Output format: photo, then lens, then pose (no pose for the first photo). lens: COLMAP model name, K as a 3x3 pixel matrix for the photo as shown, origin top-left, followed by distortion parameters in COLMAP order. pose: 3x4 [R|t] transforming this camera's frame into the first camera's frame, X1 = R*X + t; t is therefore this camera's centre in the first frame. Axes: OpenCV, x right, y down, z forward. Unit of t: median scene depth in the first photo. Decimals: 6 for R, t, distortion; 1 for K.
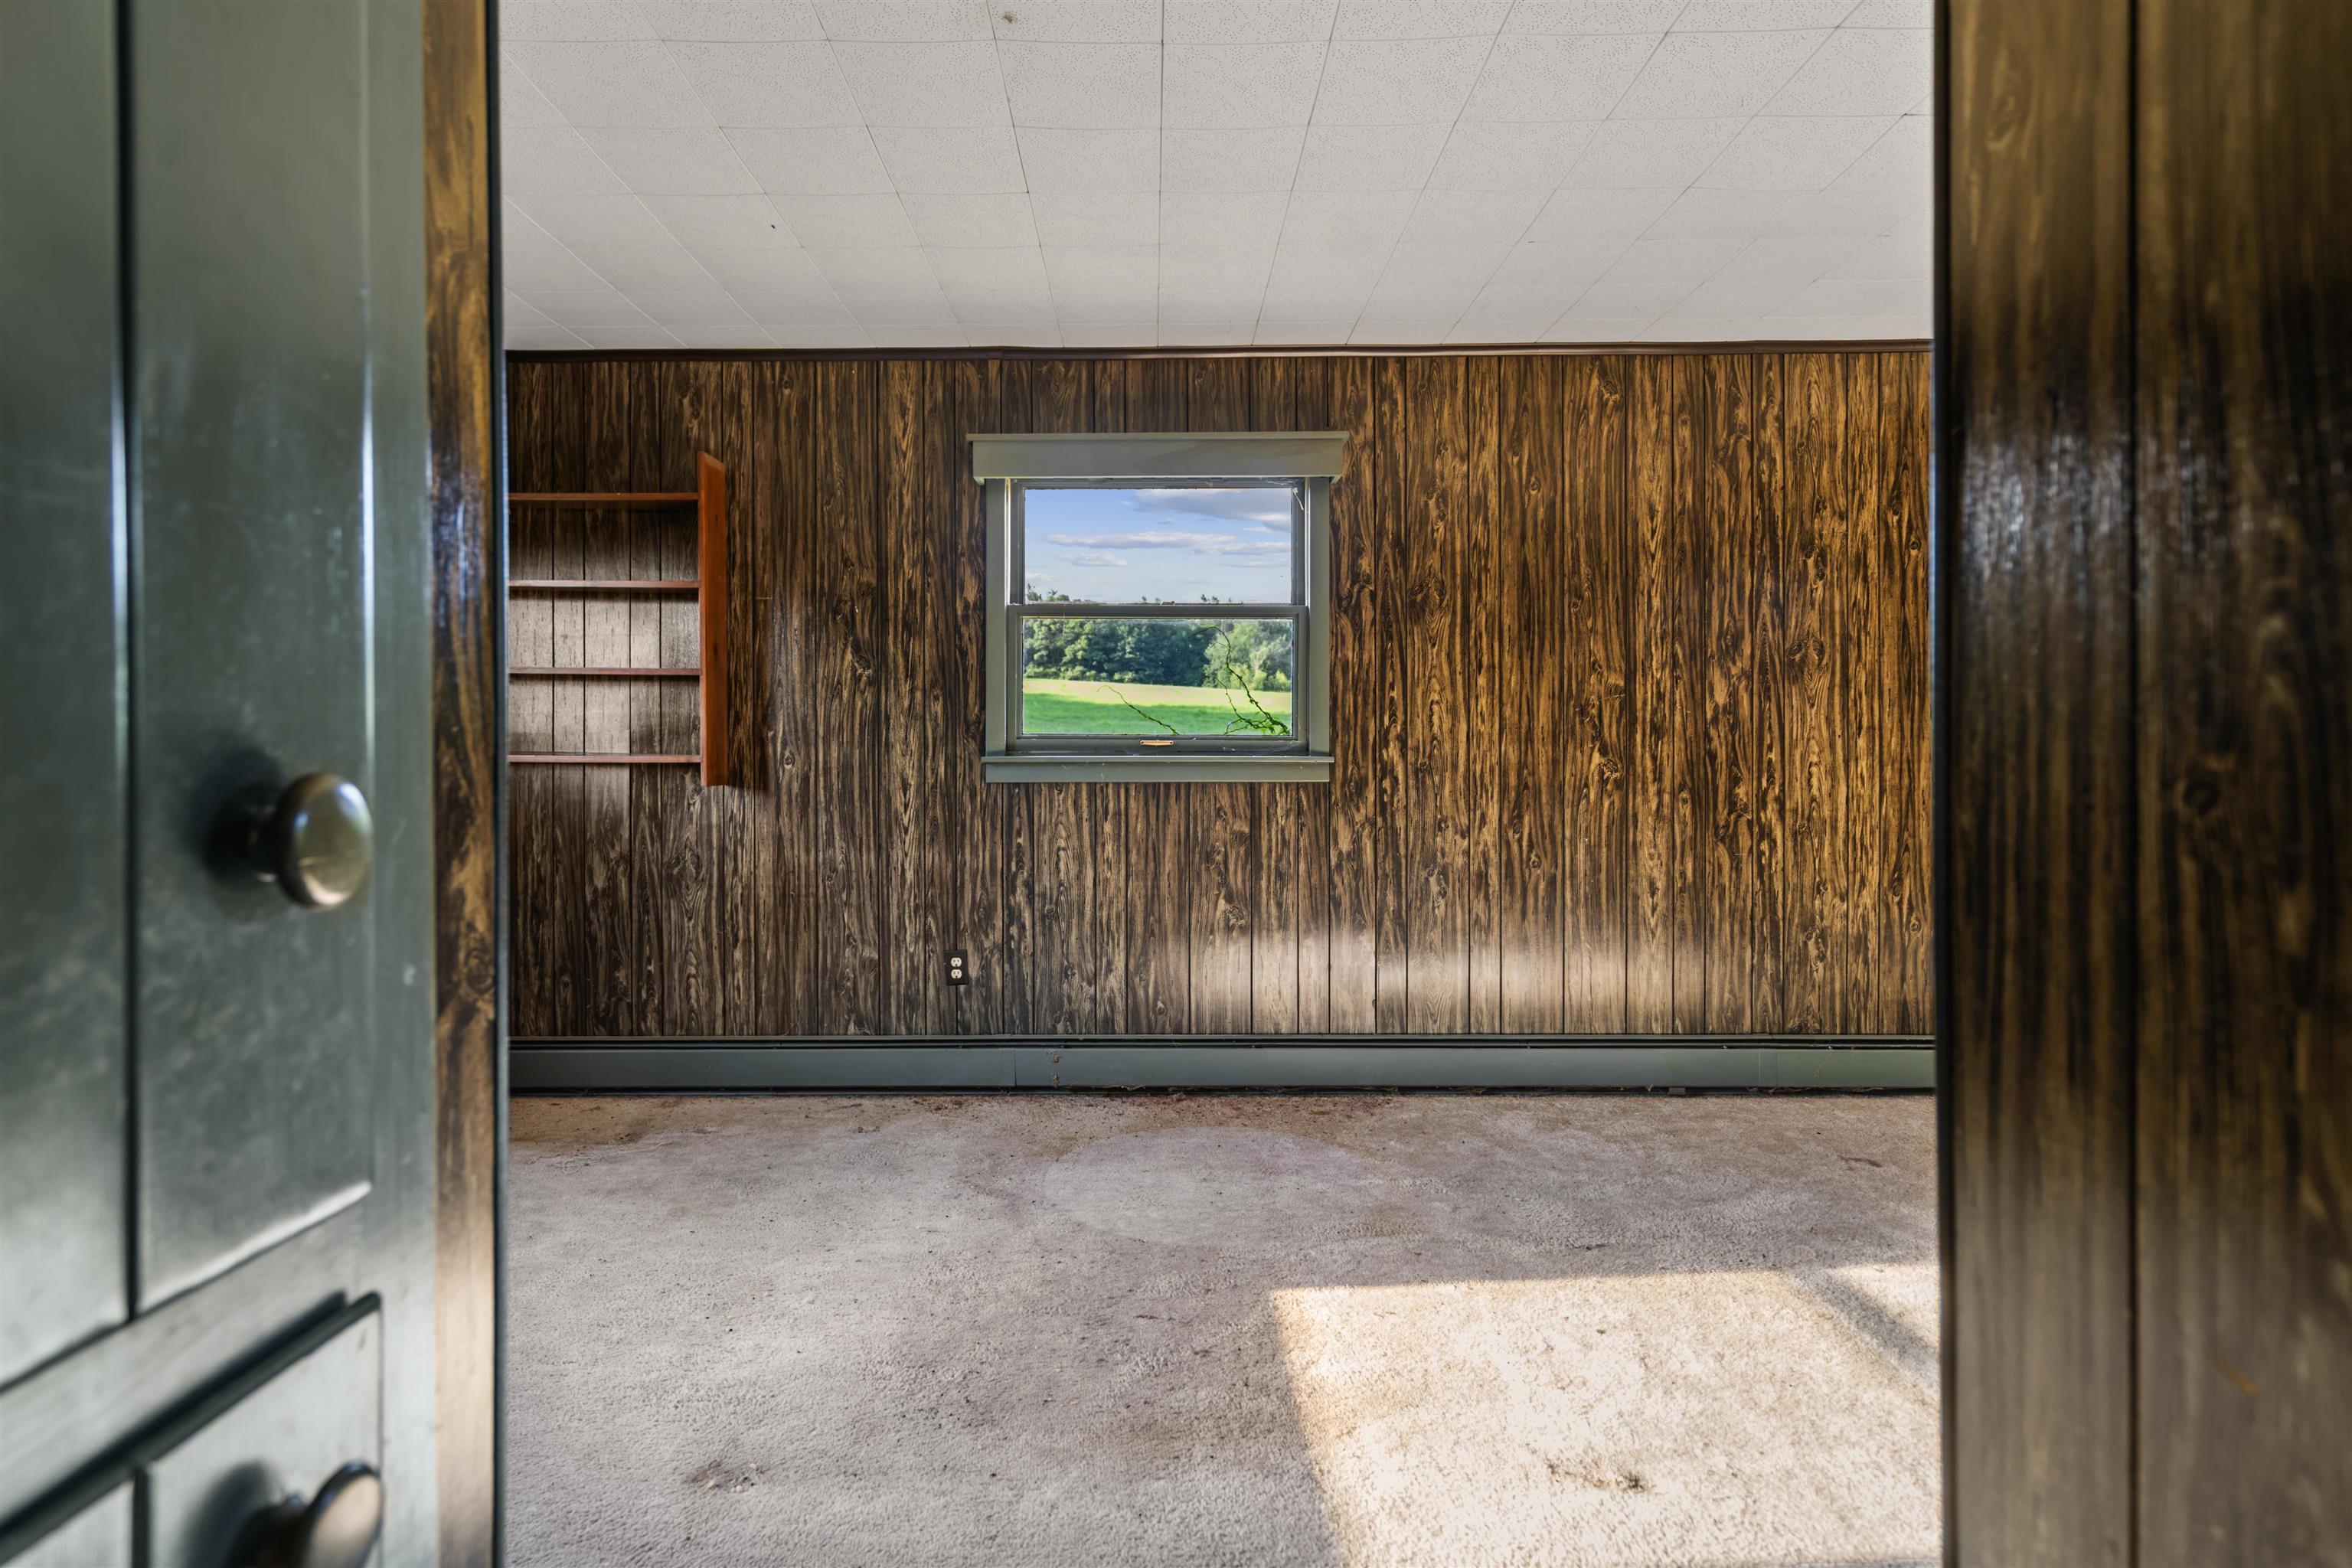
lens RADIAL K [[1244.1, 0, 1157.5], [0, 1244.1, 760.3], [0, 0, 1]] dist [0.000862, 0.001637]
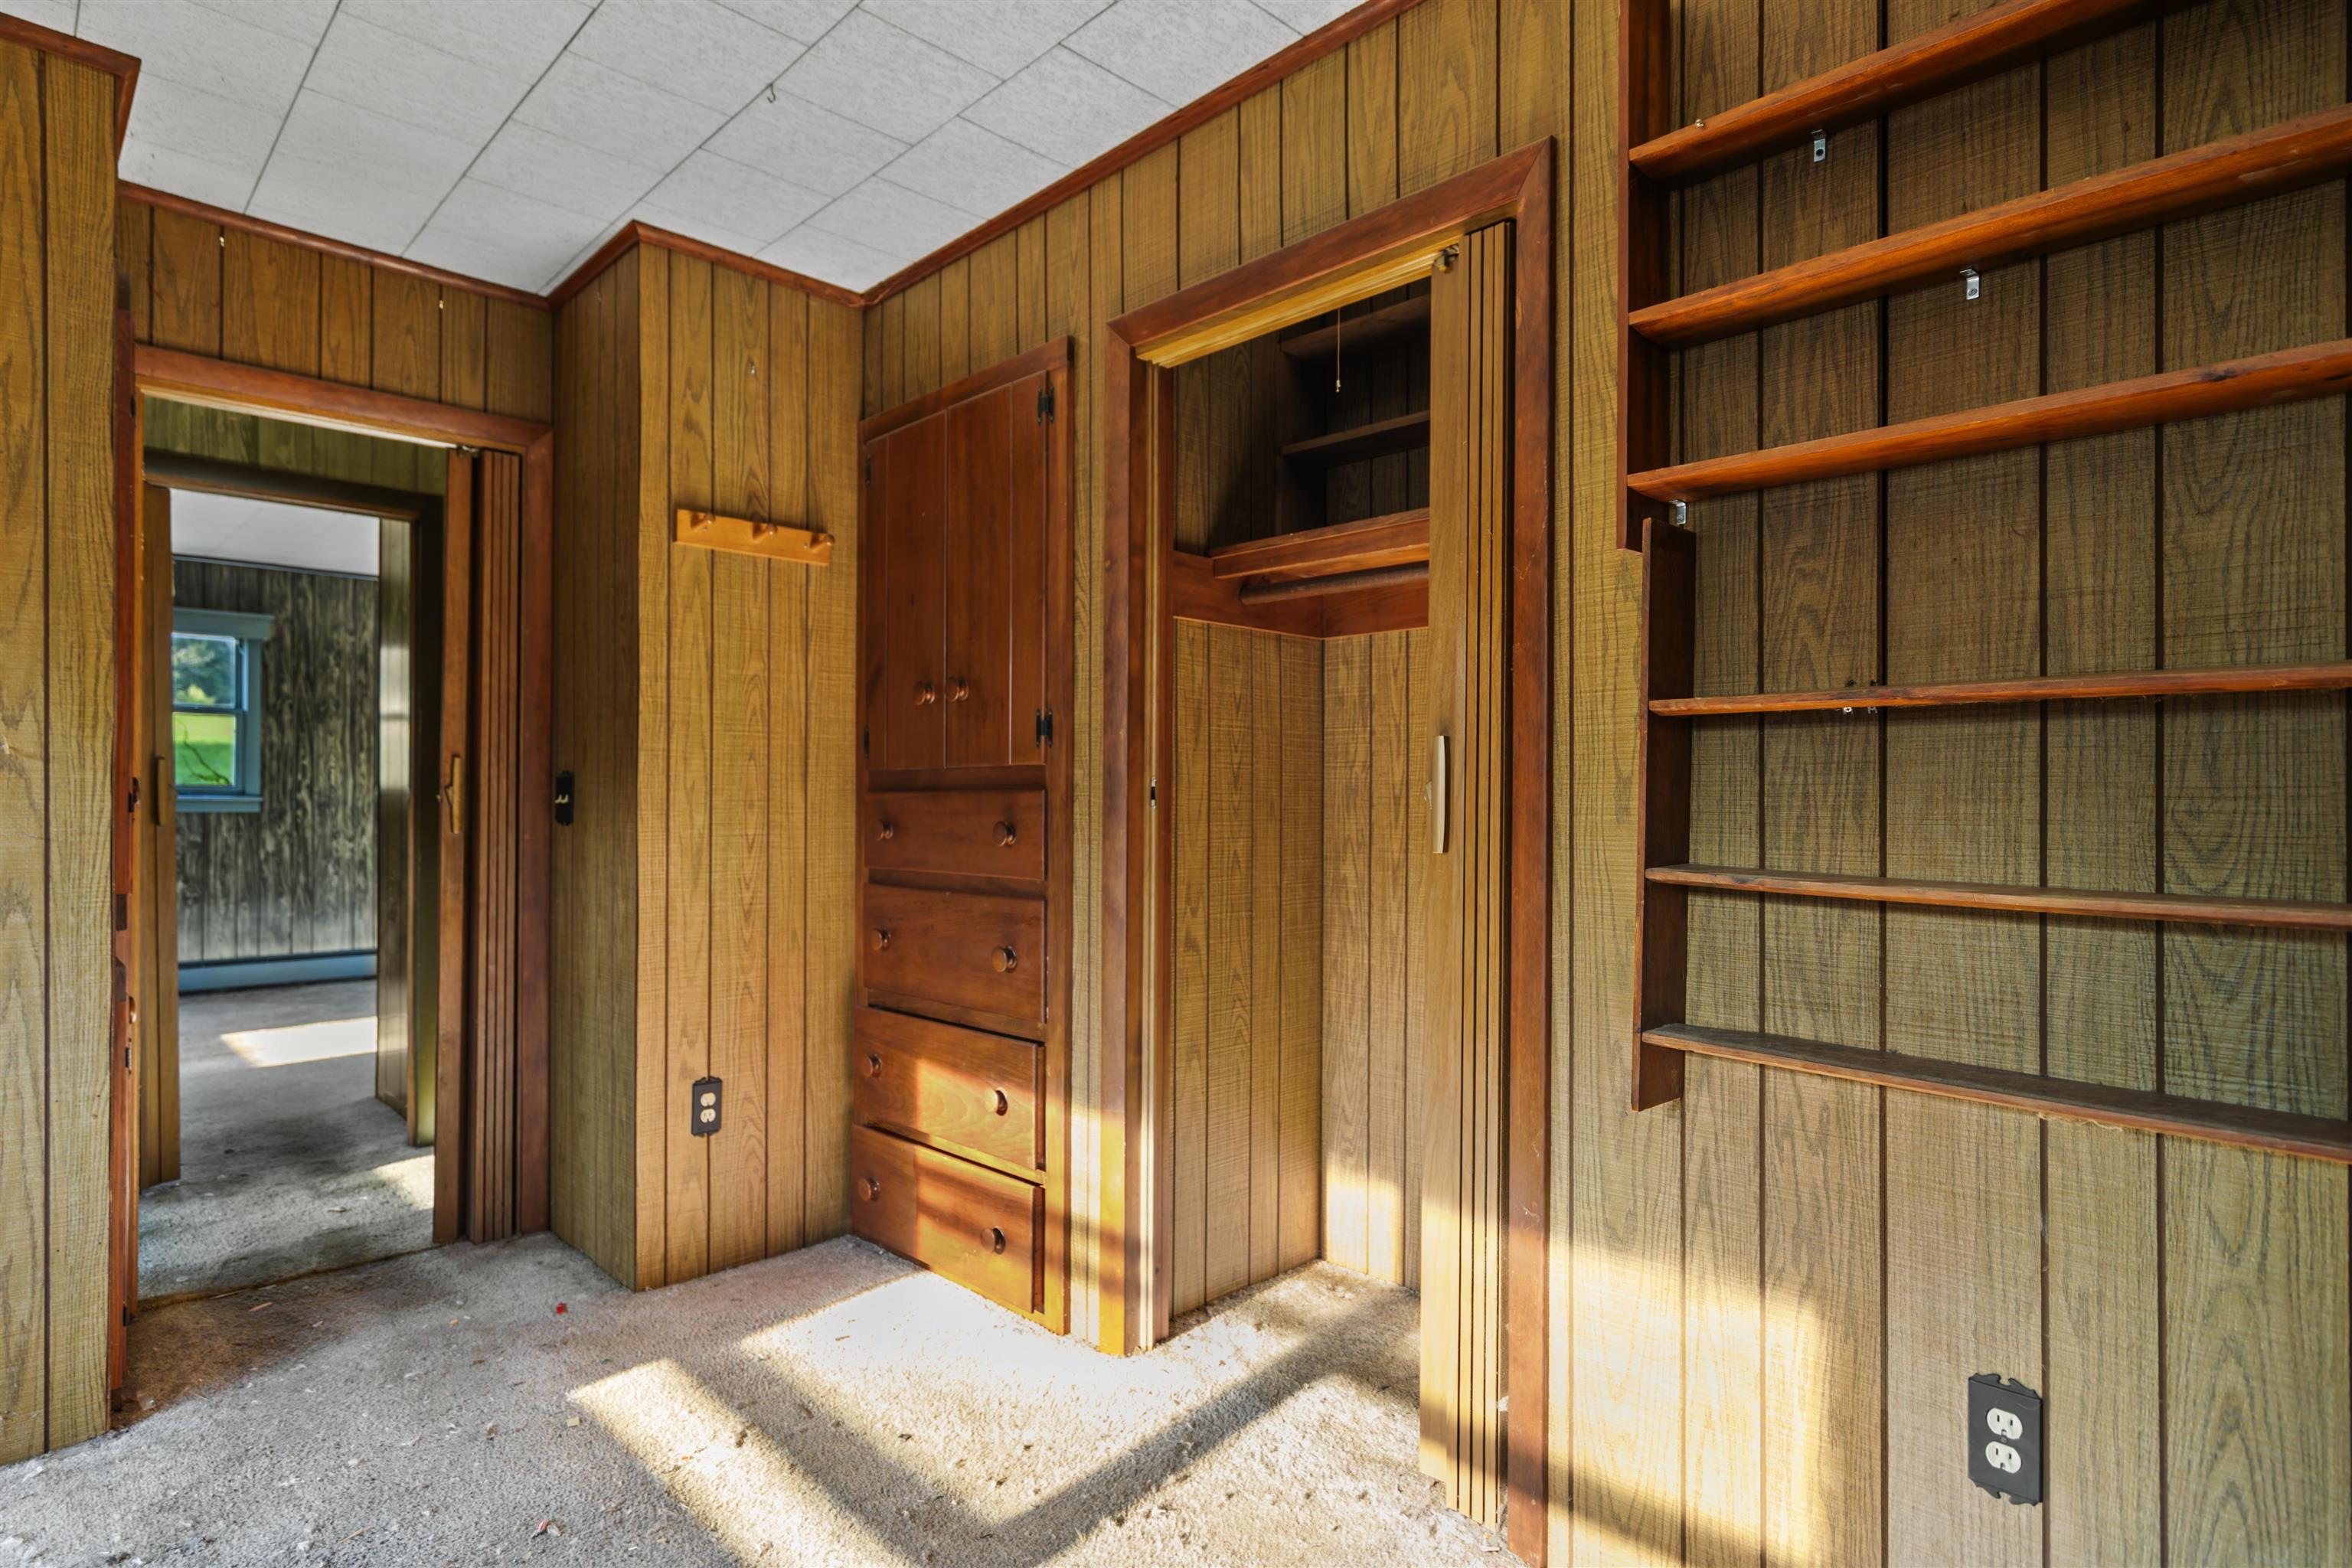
lens RADIAL K [[1244.1, 0, 1177.5], [0, 1244.1, 790.6], [0, 0, 1]] dist [0.000862, 0.001637]
pose [[0.719135, 0.007401, 0.694831, -0.149766], [-0.002753, 0.999966, -0.007802, -0.002045], [-0.694865, 0.003698, 0.719131, -1.148696]]
